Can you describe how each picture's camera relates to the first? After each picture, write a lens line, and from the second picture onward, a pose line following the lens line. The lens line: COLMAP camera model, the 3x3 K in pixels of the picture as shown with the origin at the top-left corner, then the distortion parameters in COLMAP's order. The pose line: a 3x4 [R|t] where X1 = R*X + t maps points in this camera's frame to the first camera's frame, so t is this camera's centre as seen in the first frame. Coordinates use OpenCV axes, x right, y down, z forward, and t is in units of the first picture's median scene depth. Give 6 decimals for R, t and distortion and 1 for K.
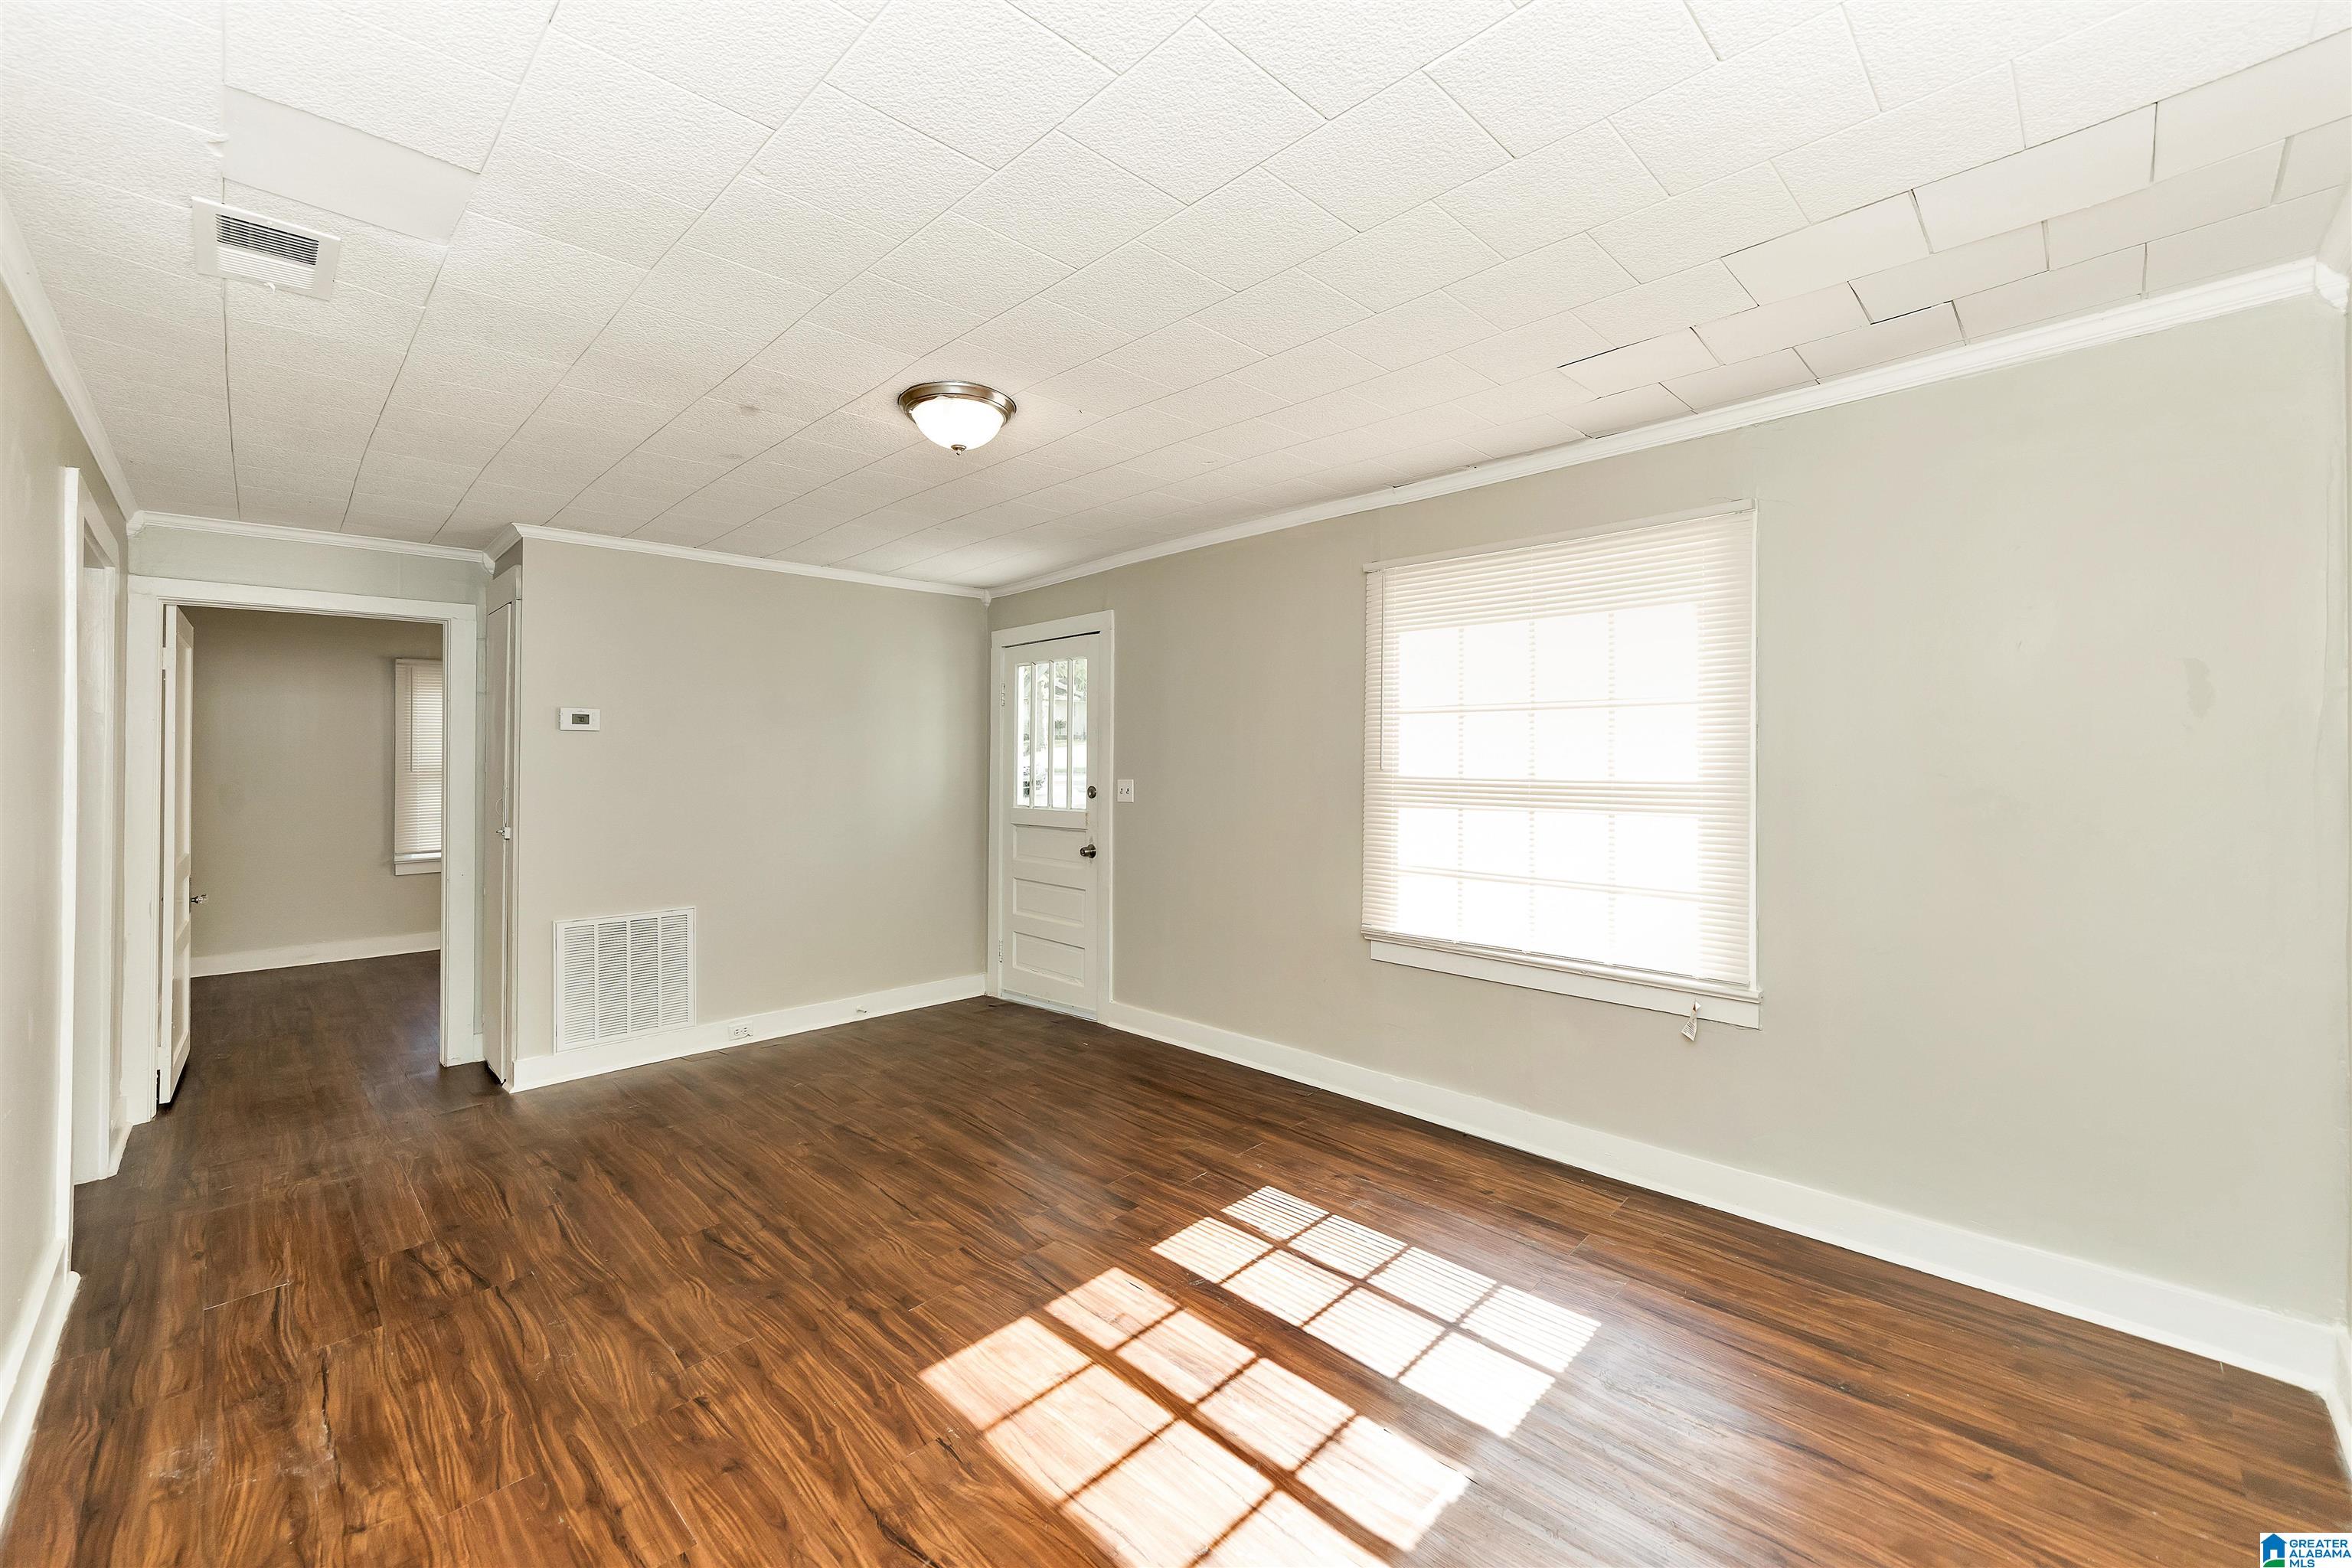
lens RADIAL K [[930.1, 0, 1160.0], [0, 930.1, 758.4], [0, 0, 1]] dist [0.000181, 0.000112]
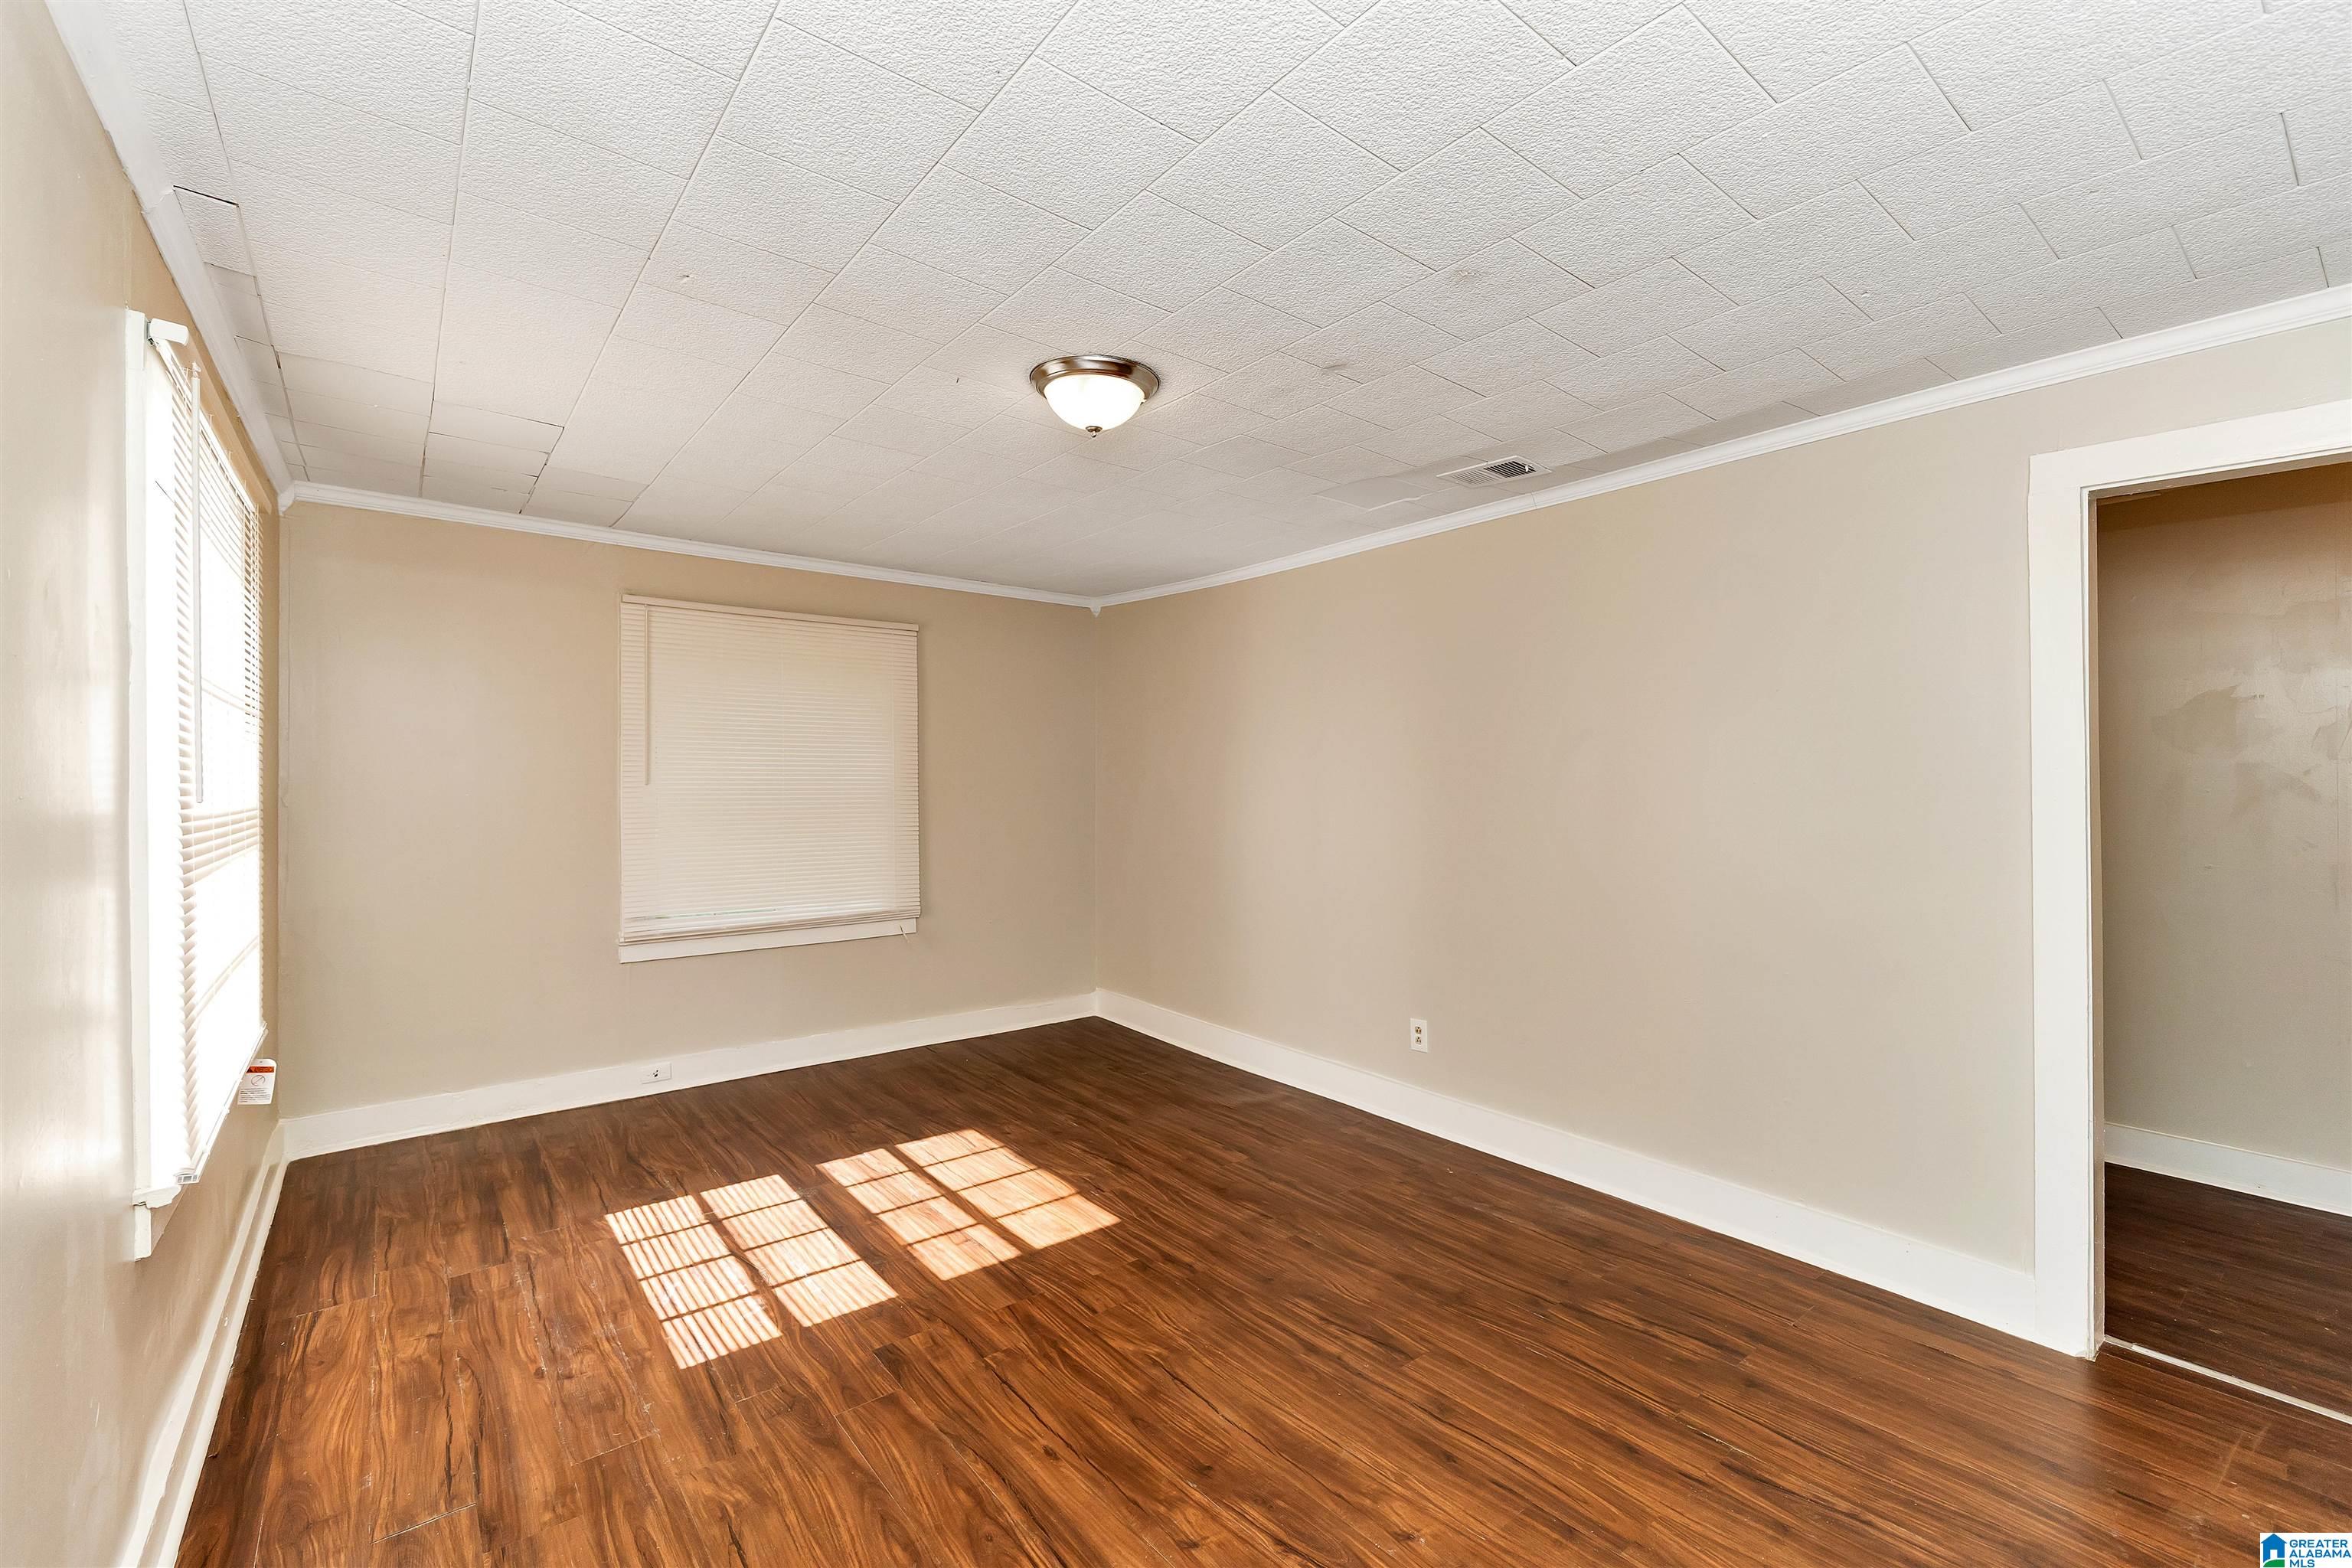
lens RADIAL K [[983.6, 0, 1166.0], [0, 983.6, 779.5], [0, 0, 1]] dist [0.003448, 0.000098]
pose [[-0.993454, 0.004685, 0.114139, -0.406964], [0.005062, 0.999983, 0.003012, 0.001620], [-0.114122, 0.003570, -0.993460, 2.008340]]
